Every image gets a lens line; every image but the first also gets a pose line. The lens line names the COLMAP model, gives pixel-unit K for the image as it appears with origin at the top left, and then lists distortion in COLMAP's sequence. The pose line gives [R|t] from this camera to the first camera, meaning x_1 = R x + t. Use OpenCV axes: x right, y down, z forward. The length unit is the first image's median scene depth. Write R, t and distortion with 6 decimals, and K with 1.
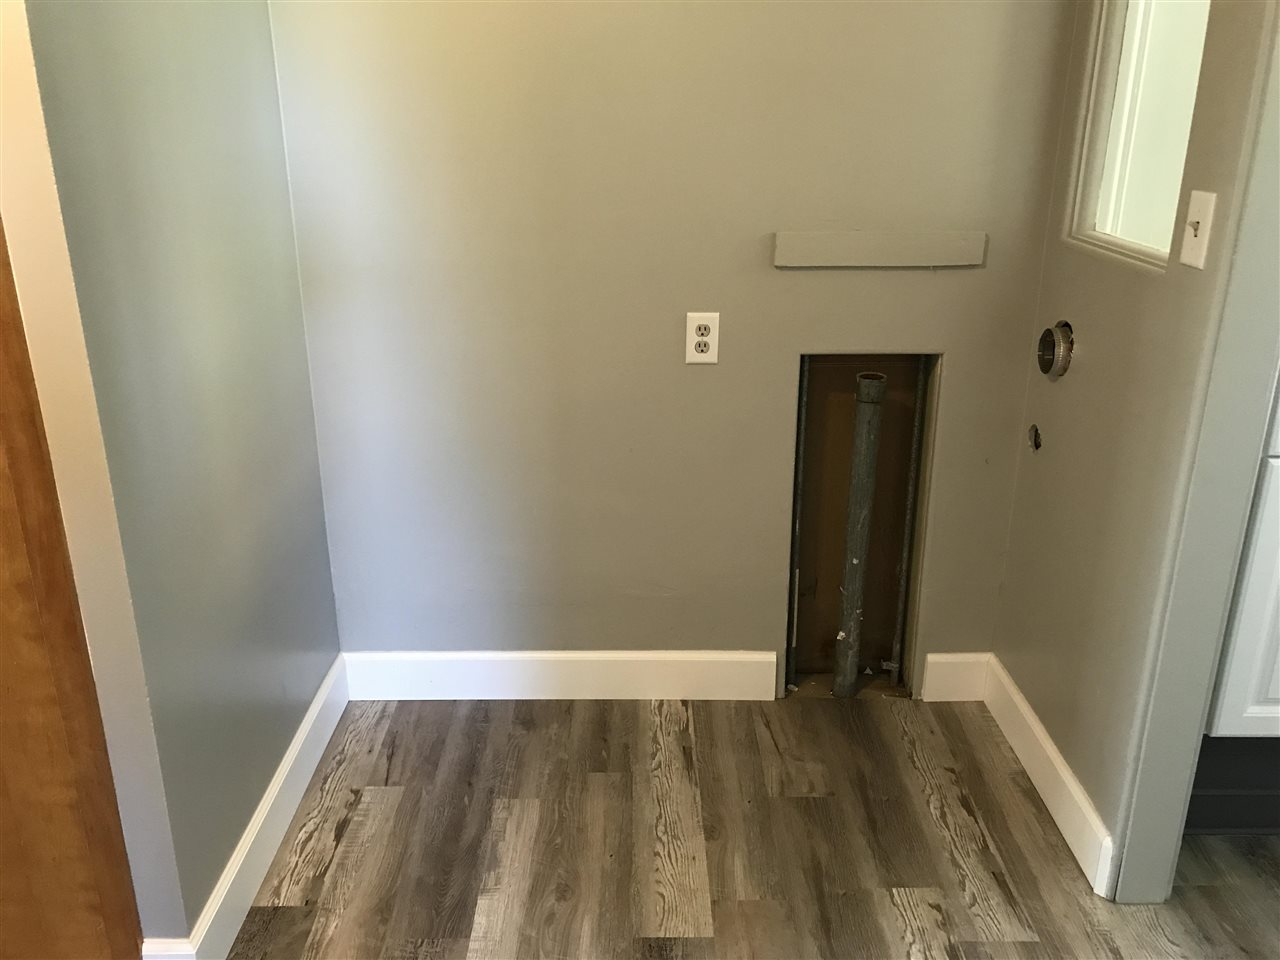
lens RADIAL K [[1032.4, 0, 643.9], [0, 1032.4, 475.5], [0, 0, 1]] dist [0.011639, -0.003434]
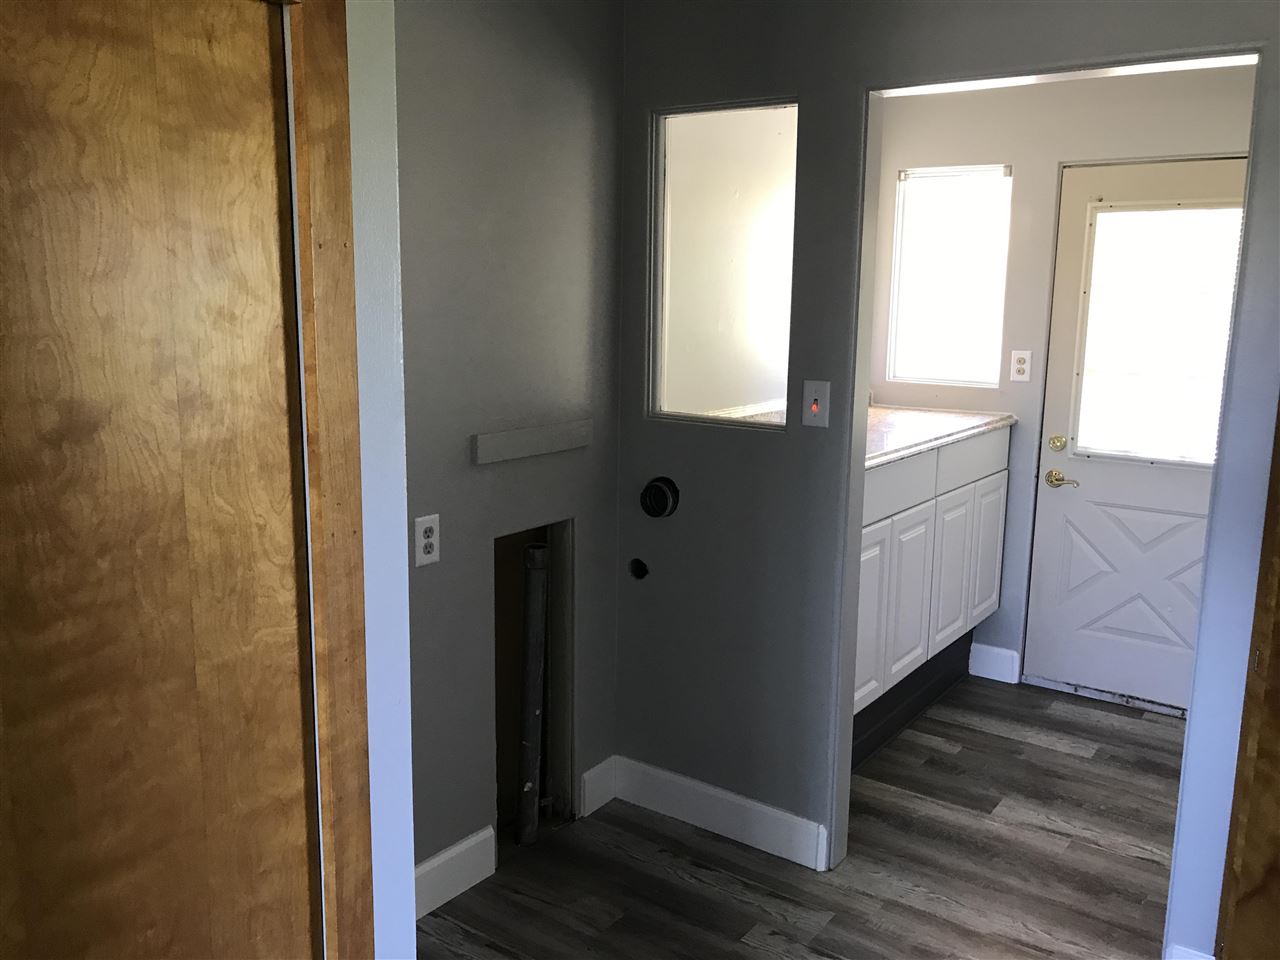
lens RADIAL K [[1057.1, 0, 637.1], [0, 1057.1, 473.6], [0, 0, 1]] dist [0.034772, 0.002932]
pose [[0.591682, -0.128513, 0.795862, -0.653552], [0.260748, 0.964655, -0.038084, -0.100793], [-0.762839, 0.230053, 0.604279, 0.174352]]
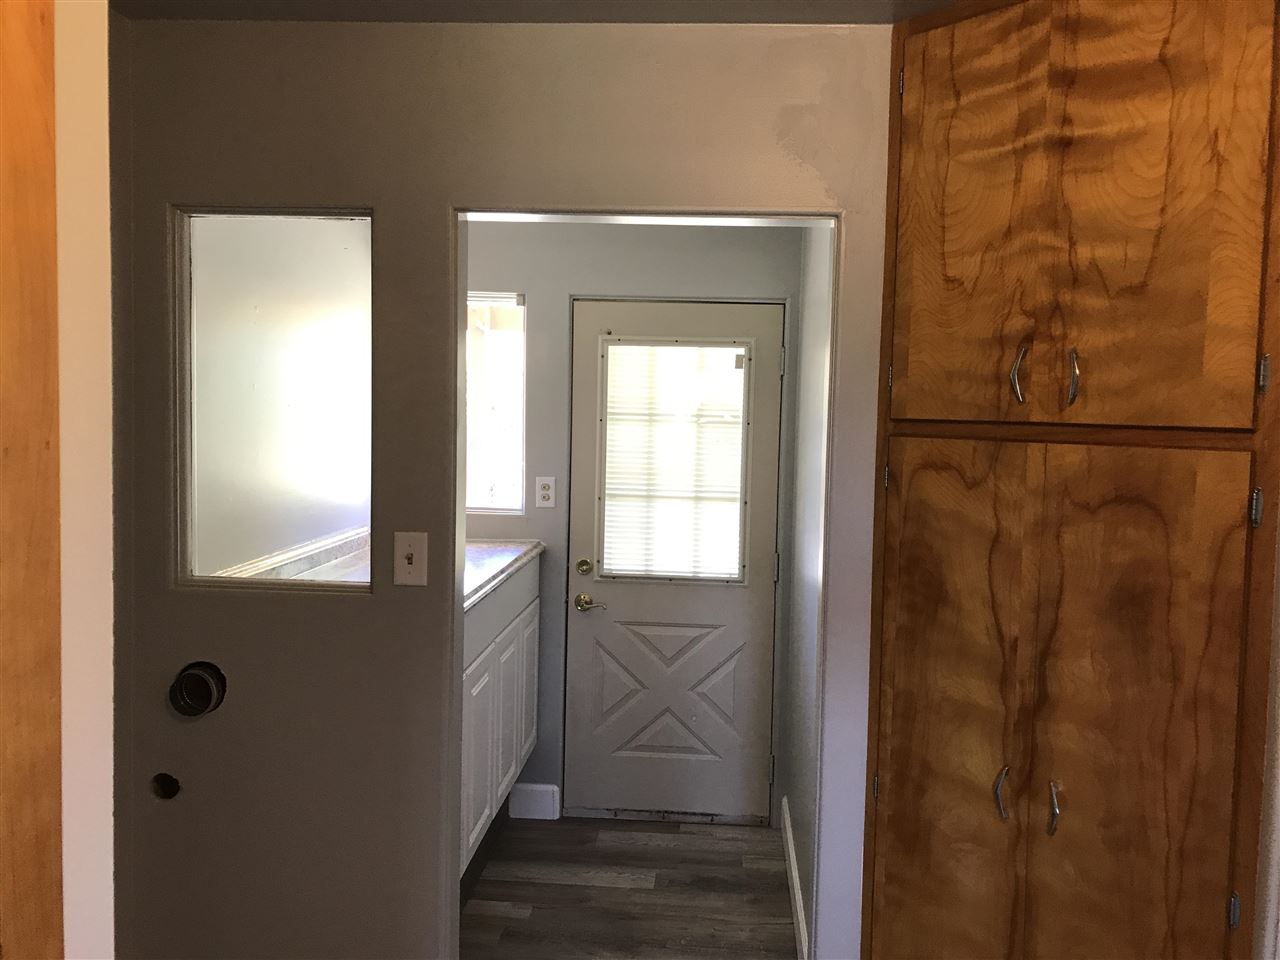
lens RADIAL K [[1062.4, 0, 633.0], [0, 1062.4, 466.3], [0, 0, 1]] dist [0.062525, -0.070289]
pose [[0.091615, -0.053445, 0.994359, -0.582279], [0.322053, 0.946484, 0.021199, -0.200858], [-0.942278, 0.318294, 0.103924, 0.372934]]
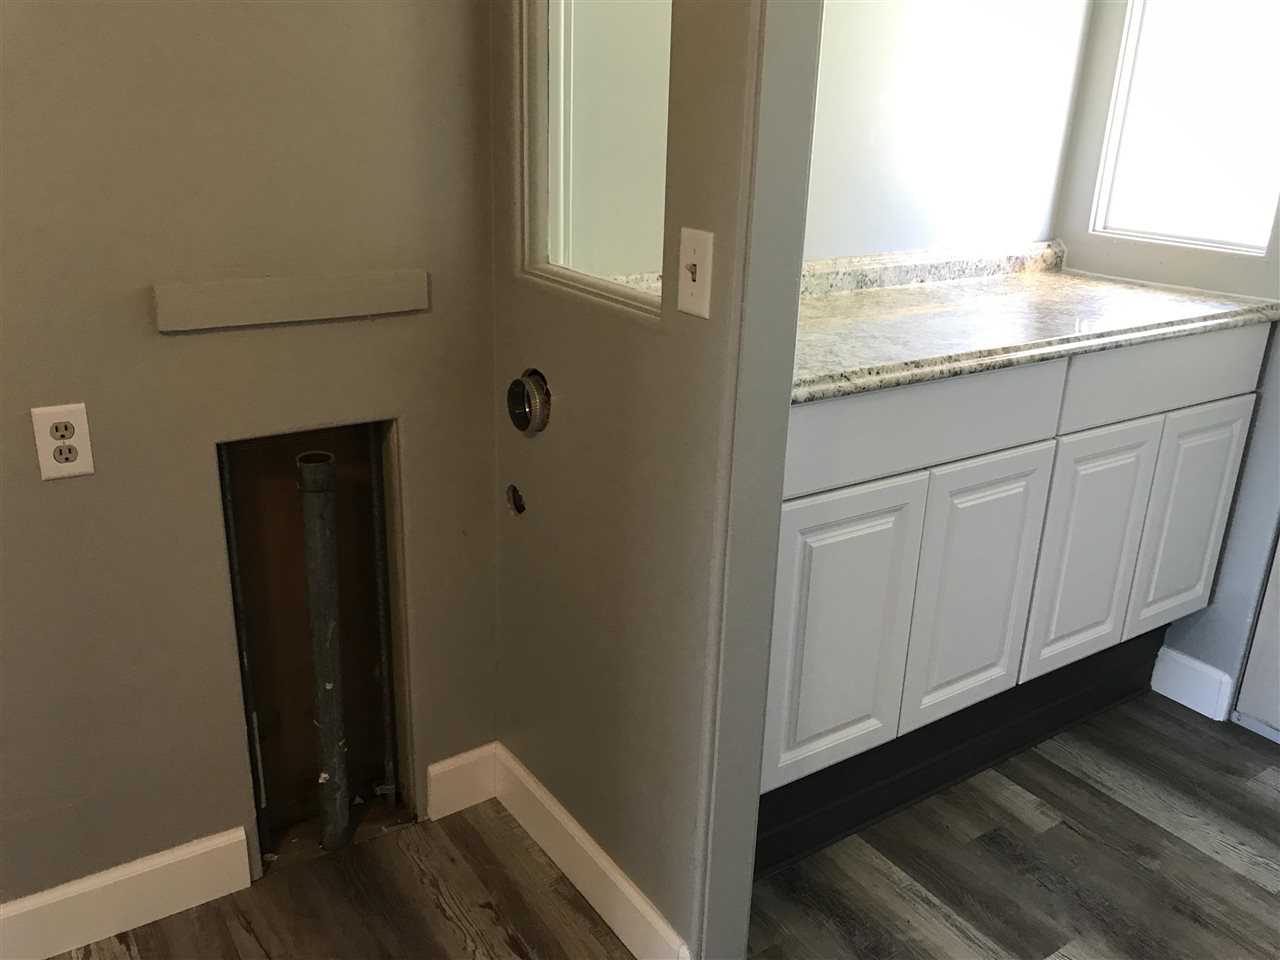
lens RADIAL K [[1052.5, 0, 624.3], [0, 1052.5, 475.8], [0, 0, 1]] dist [0.018270, -0.000265]
pose [[0.835738, -0.159926, 0.525324, -0.005278], [0.157712, 0.986252, 0.049343, -0.085117], [-0.525993, 0.041612, 0.849470, 0.199294]]
